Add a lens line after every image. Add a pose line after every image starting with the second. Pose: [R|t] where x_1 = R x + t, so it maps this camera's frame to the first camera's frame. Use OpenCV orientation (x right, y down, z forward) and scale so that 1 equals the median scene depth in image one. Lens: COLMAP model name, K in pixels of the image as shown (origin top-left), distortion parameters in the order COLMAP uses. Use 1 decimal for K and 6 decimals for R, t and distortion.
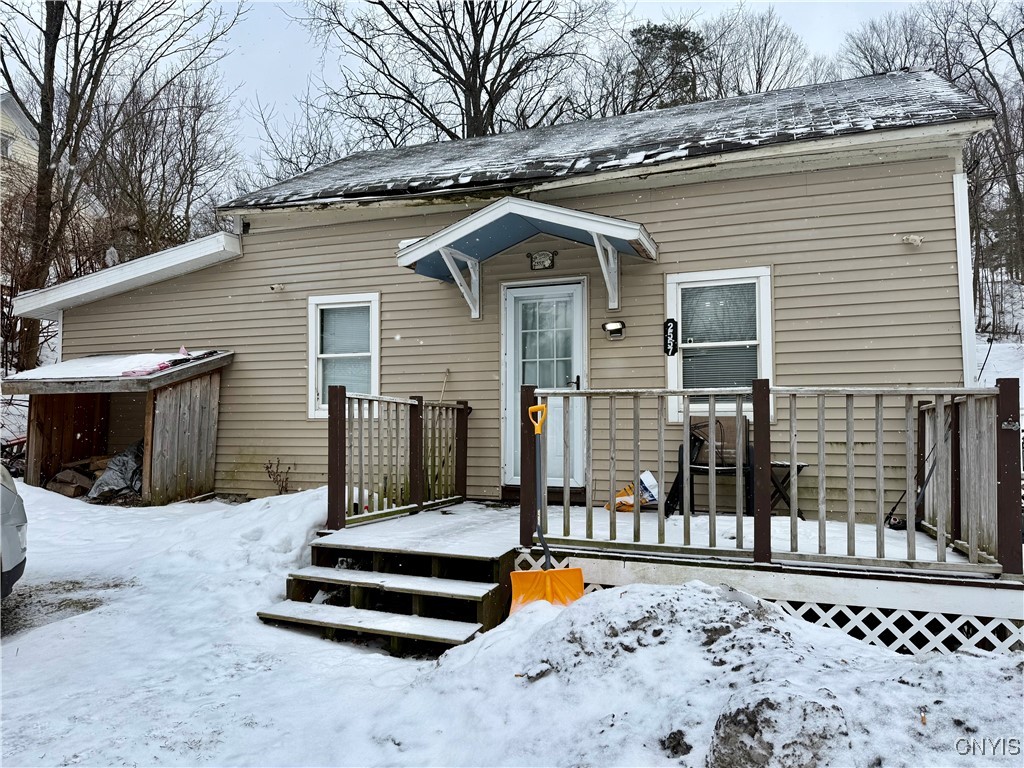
lens RADIAL K [[721.7, 0, 508.1], [0, 721.7, 388.4], [0, 0, 1]] dist [0.149970, -0.284078]
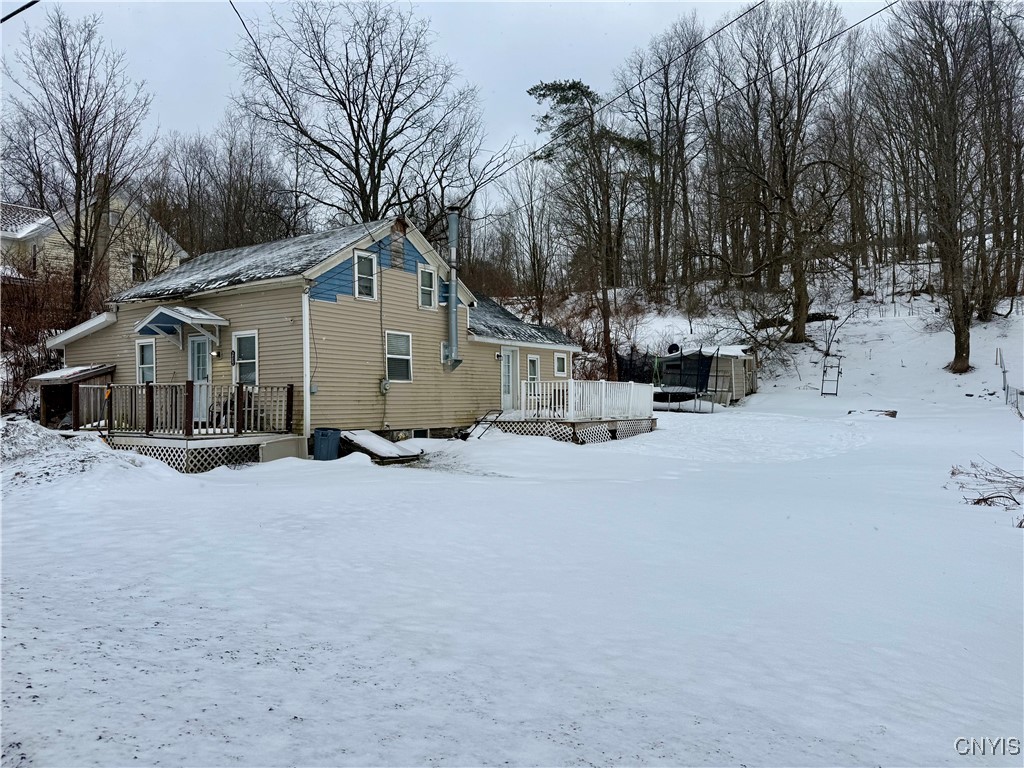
lens RADIAL K [[721.7, 0, 508.1], [0, 721.7, 388.4], [0, 0, 1]] dist [0.149970, -0.284078]
pose [[0.970022, -0.010972, -0.242771, 1.463864], [0.017210, 0.999574, 0.023588, -0.010888], [0.242409, -0.027059, 0.969797, -0.975354]]
